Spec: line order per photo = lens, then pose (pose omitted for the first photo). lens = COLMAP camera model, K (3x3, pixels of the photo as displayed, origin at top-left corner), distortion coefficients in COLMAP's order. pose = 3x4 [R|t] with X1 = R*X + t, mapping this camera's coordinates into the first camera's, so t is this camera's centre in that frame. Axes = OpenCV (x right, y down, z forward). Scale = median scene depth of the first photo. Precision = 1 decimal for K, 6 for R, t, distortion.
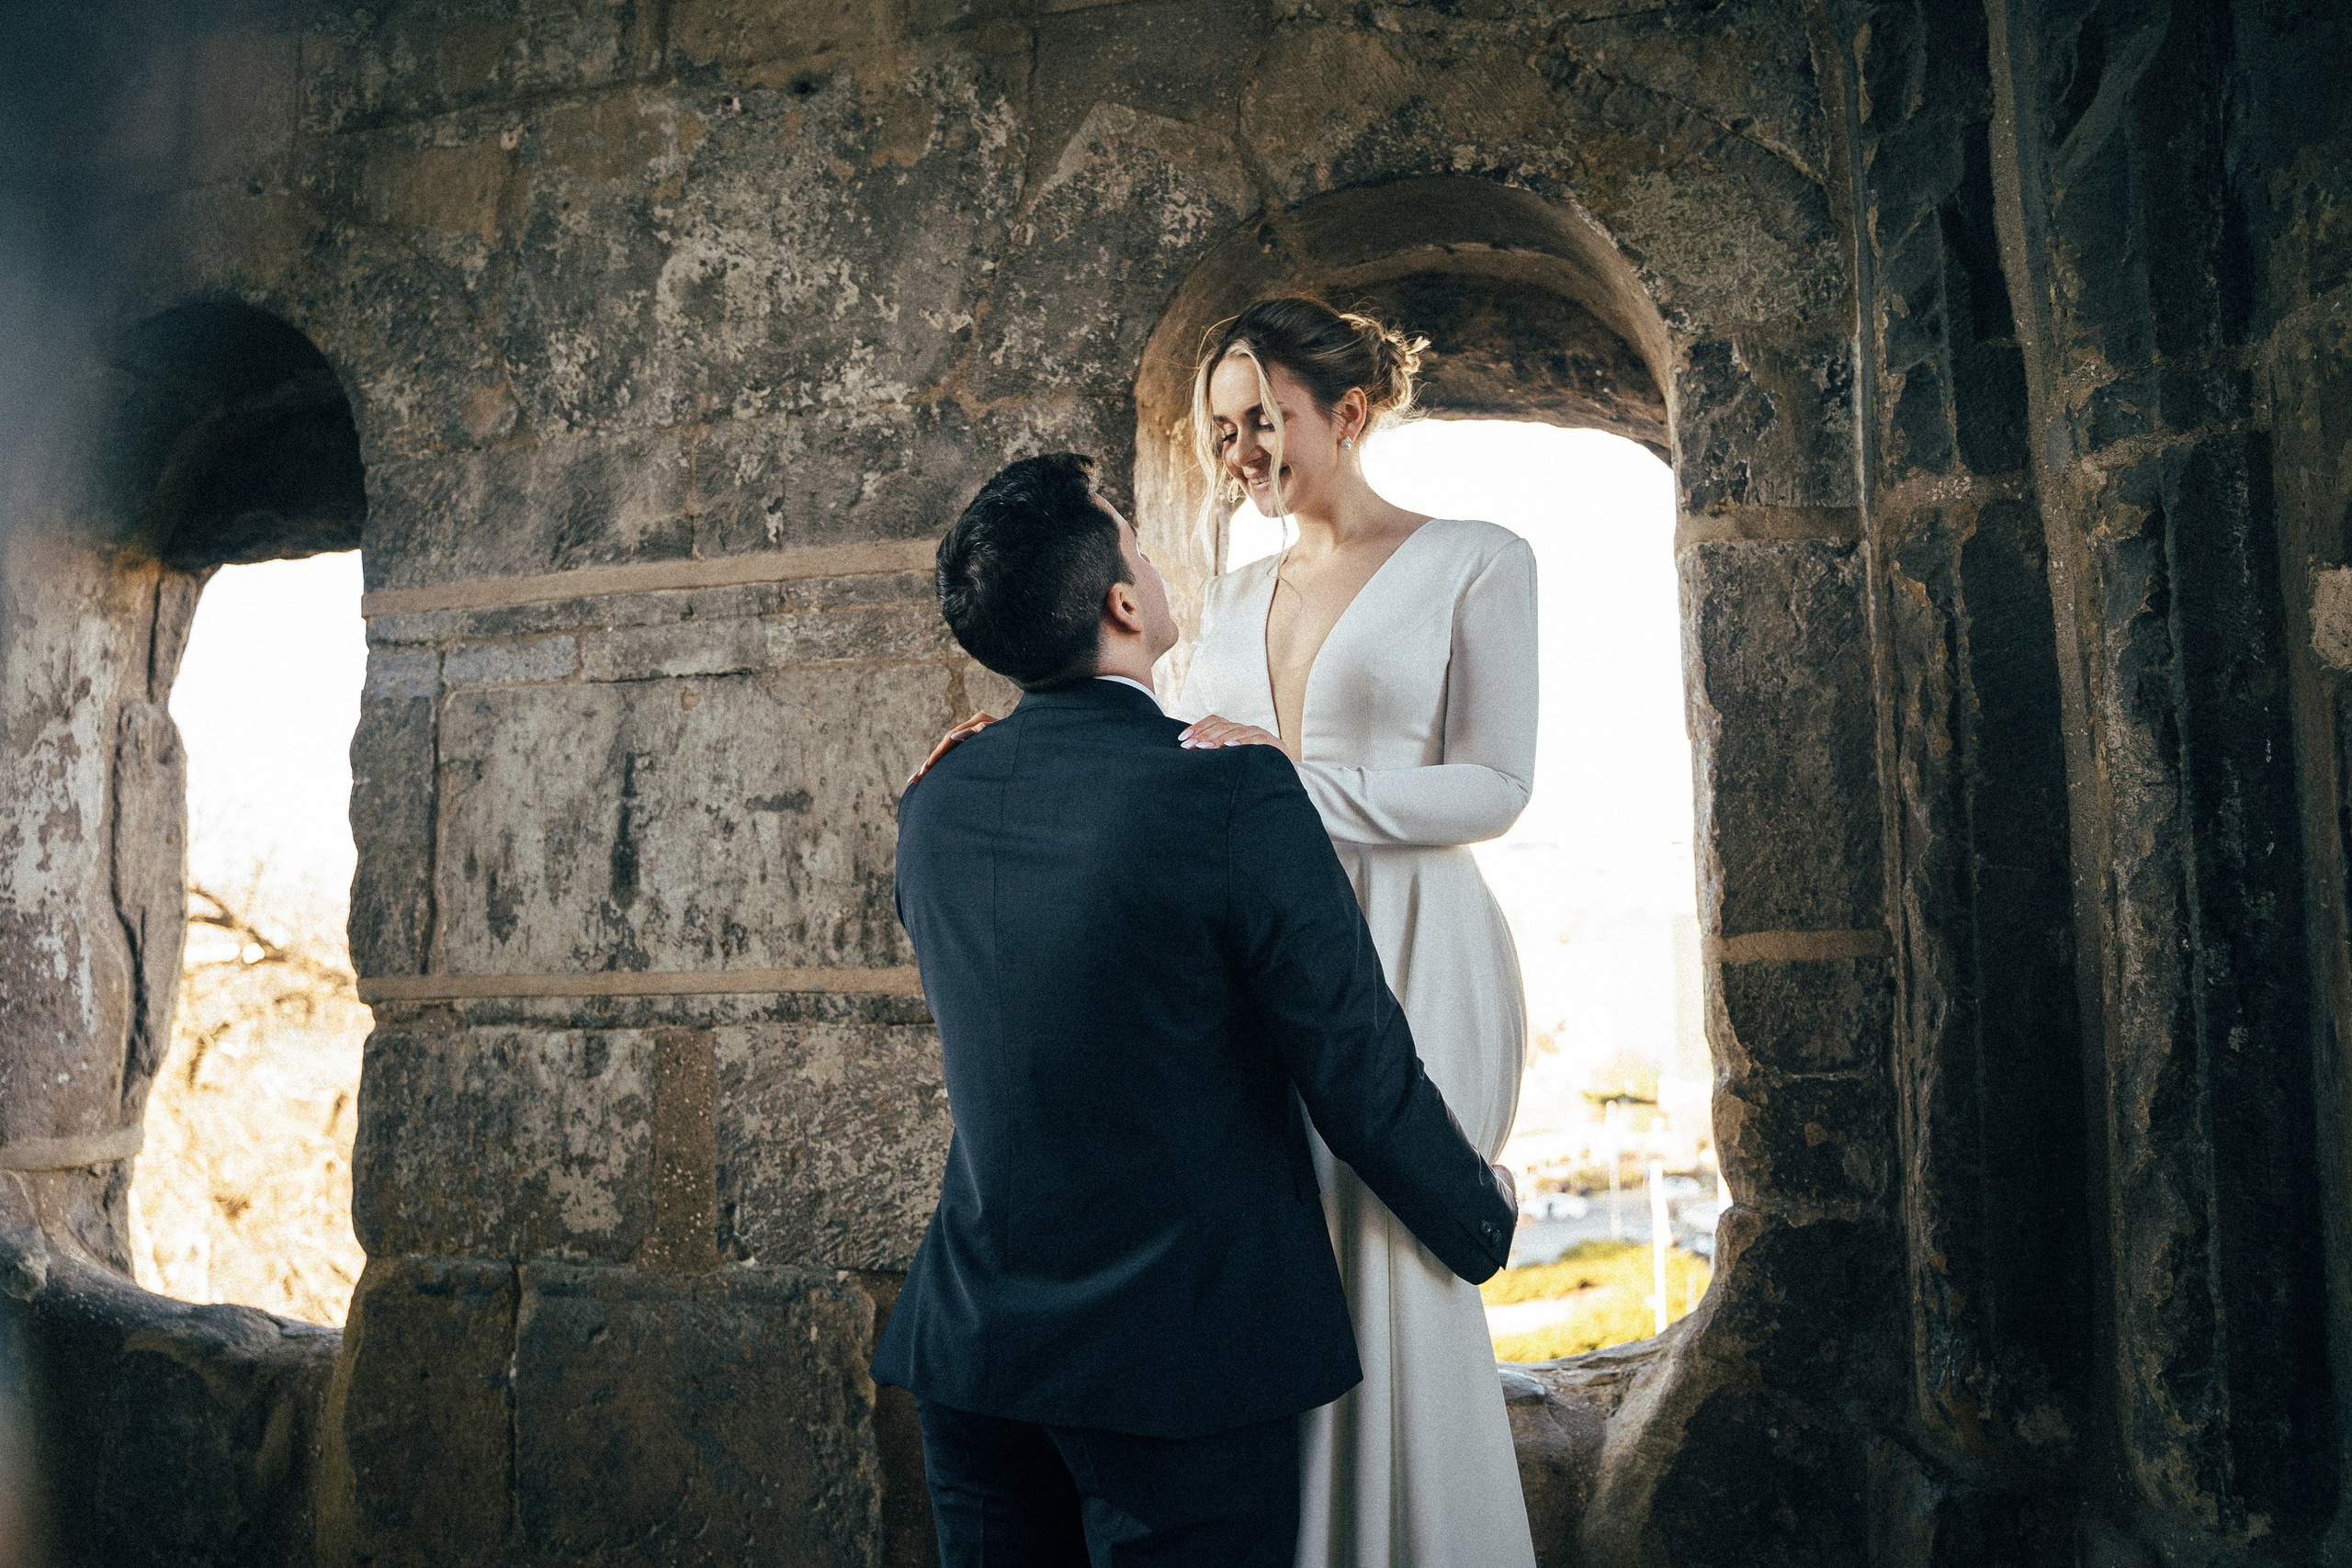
lens RADIAL K [[1896.5, 0, 1154.8], [0, 1896.5, 809.8], [0, 0, 1]] dist [-0.106898, 0.084228]
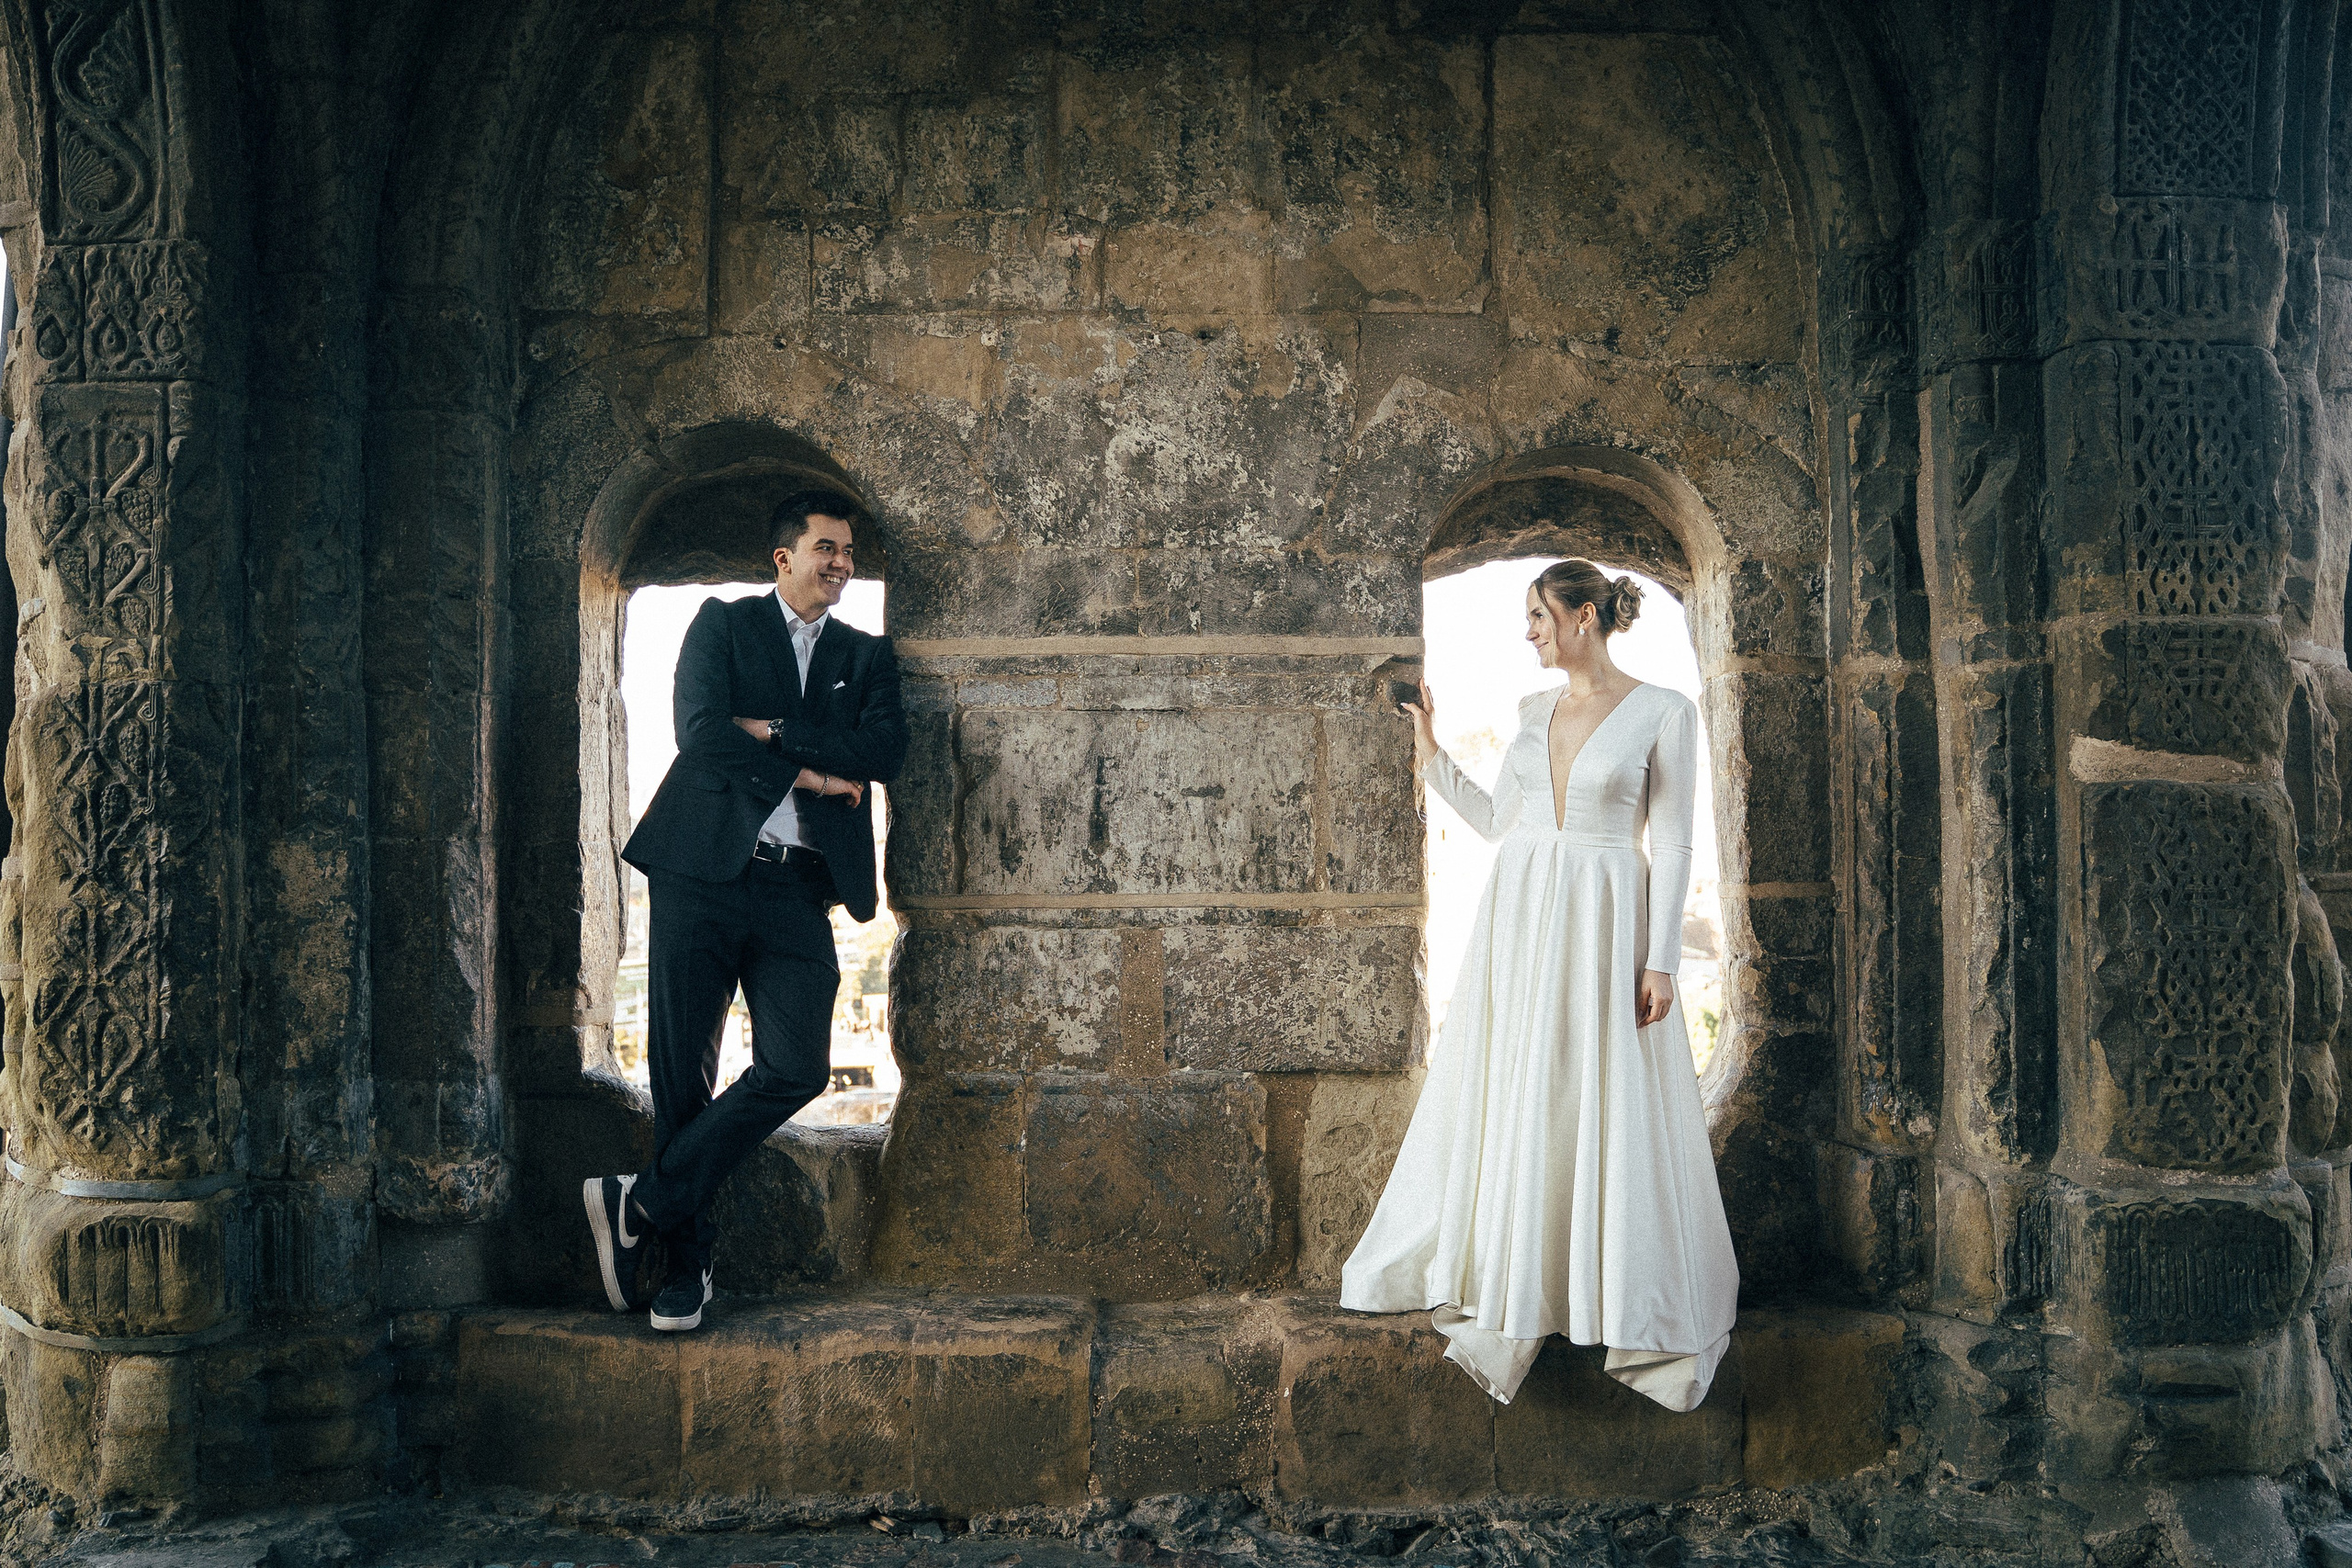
lens RADIAL K [[1896.5, 0, 1176.0], [0, 1896.5, 793.1], [0, 0, 1]] dist [-0.106898, 0.084228]
pose [[0.969200, 0.022534, 0.245242, -0.643267], [-0.036654, 0.997913, 0.053167, -0.092084], [-0.243532, -0.060519, 0.968003, -0.607450]]
